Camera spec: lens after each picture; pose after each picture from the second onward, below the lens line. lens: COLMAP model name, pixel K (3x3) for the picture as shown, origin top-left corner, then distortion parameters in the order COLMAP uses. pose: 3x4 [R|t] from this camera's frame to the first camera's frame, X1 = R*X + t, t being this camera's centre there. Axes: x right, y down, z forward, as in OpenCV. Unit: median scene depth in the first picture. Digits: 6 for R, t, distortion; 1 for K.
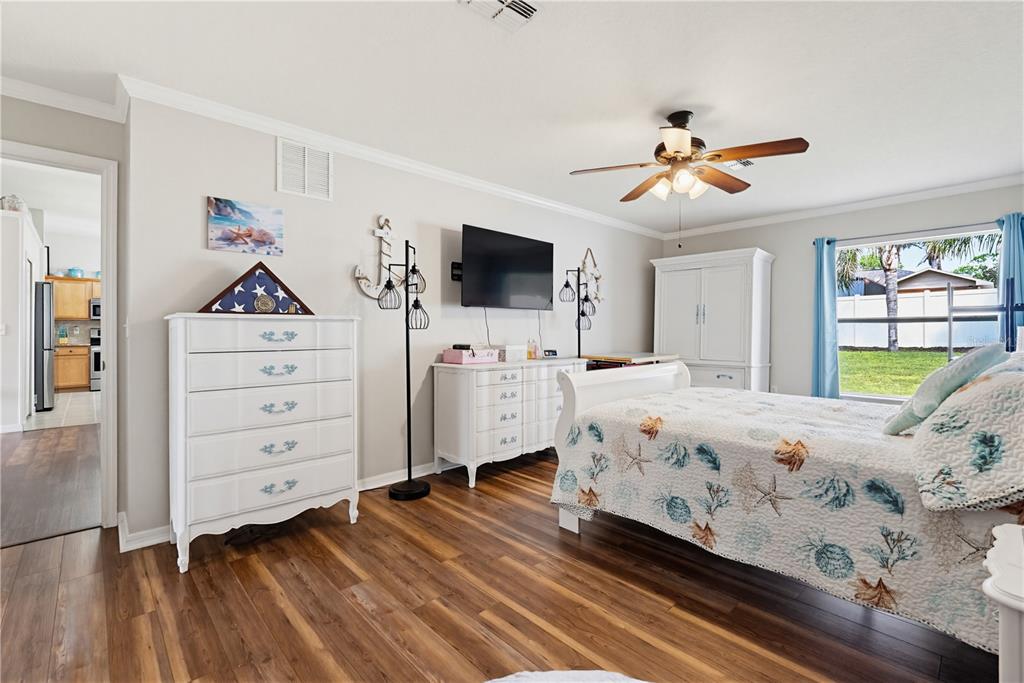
lens RADIAL K [[455.0, 0, 504.8], [0, 455.0, 330.9], [0, 0, 1]] dist [-0.007750, 0.001319]
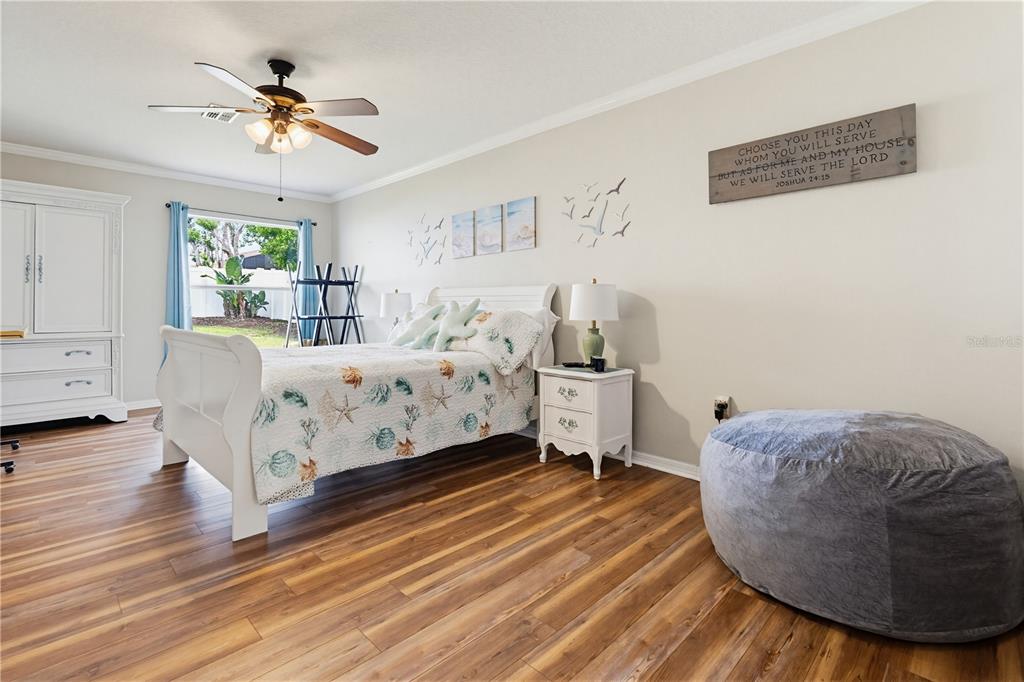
lens RADIAL K [[479.8, 0, 516.0], [0, 479.8, 310.4], [0, 0, 1]] dist [-0.001417, -0.000769]
pose [[-0.055598, -0.003374, 0.998448, -0.889734], [-0.002924, 0.999991, 0.003217, 0.059579], [-0.998449, -0.002740, -0.055607, 0.750299]]
